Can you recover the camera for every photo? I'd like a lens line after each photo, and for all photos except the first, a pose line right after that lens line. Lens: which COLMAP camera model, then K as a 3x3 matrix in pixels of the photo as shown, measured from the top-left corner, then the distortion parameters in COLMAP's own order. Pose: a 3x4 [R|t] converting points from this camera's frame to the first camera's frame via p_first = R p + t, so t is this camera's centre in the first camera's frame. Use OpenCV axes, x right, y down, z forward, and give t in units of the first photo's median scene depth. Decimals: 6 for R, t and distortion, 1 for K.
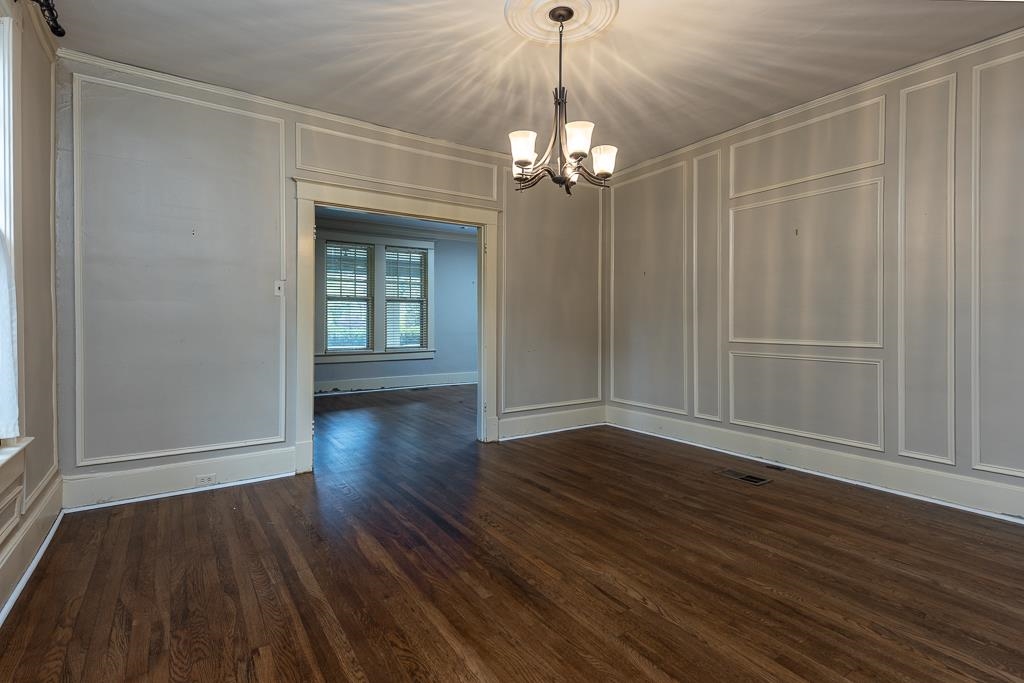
lens RADIAL K [[497.7, 0, 510.5], [0, 497.7, 325.5], [0, 0, 1]] dist [0.055172, -0.023067]
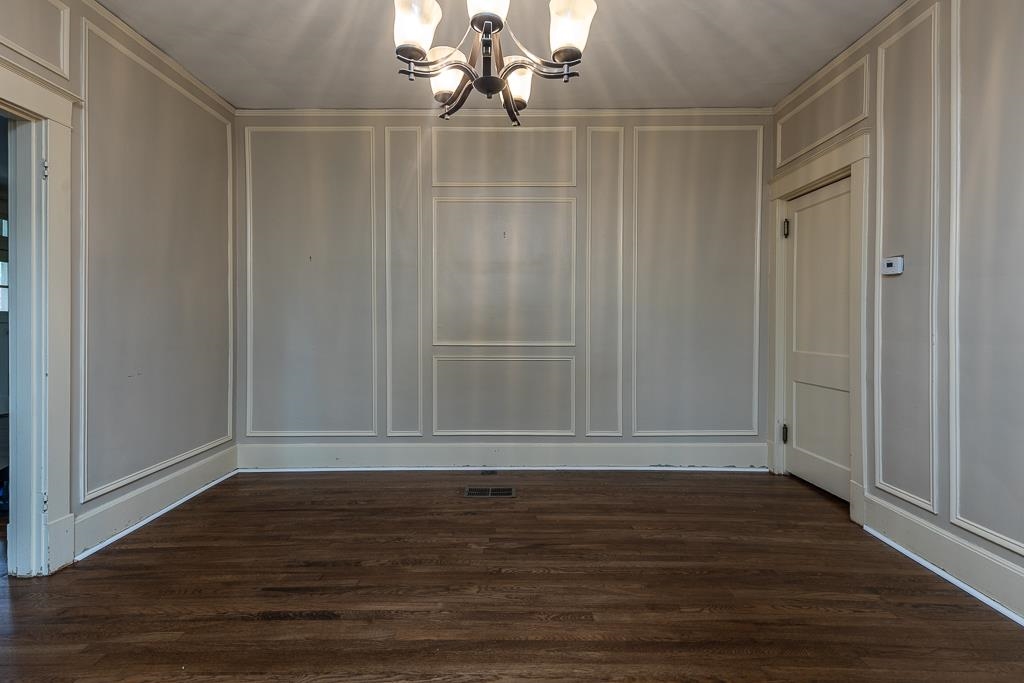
lens RADIAL K [[497.7, 0, 510.5], [0, 497.7, 325.5], [0, 0, 1]] dist [0.055172, -0.023067]
pose [[0.556128, -0.004796, 0.831083, -0.284937], [0.004135, 0.999987, 0.003003, -0.006389], [-0.831086, 0.001766, 0.556140, 0.481100]]
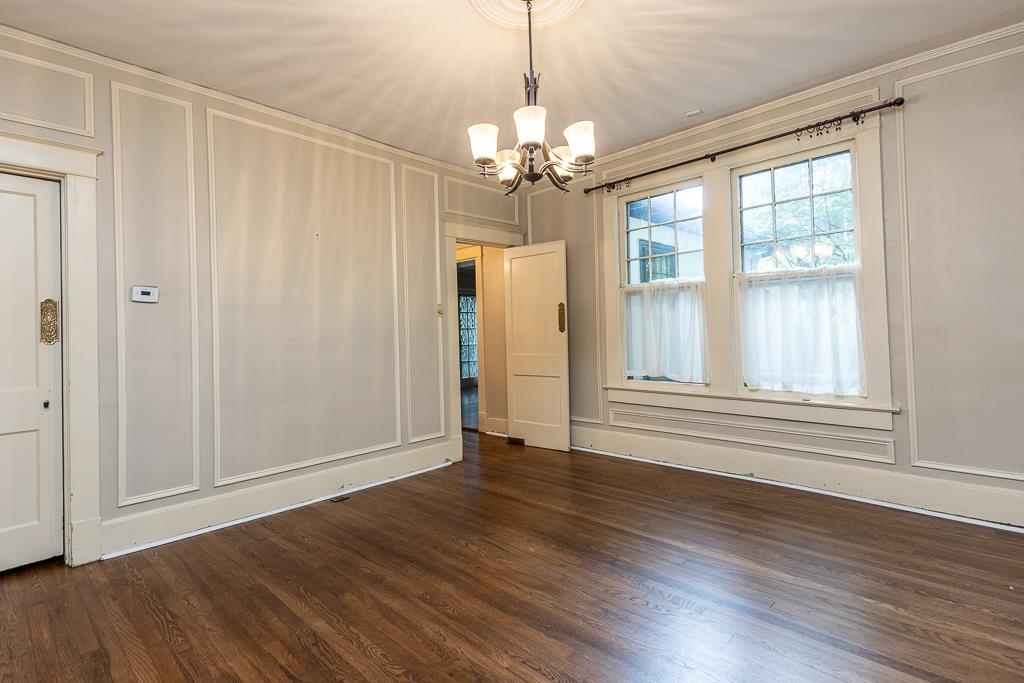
lens RADIAL K [[497.7, 0, 510.5], [0, 497.7, 325.5], [0, 0, 1]] dist [0.055172, -0.023067]
pose [[-0.975519, 0.024930, -0.218497, 0.252030], [0.026258, 0.999650, -0.003175, -0.019891], [0.218341, -0.008834, -0.975833, 1.374554]]
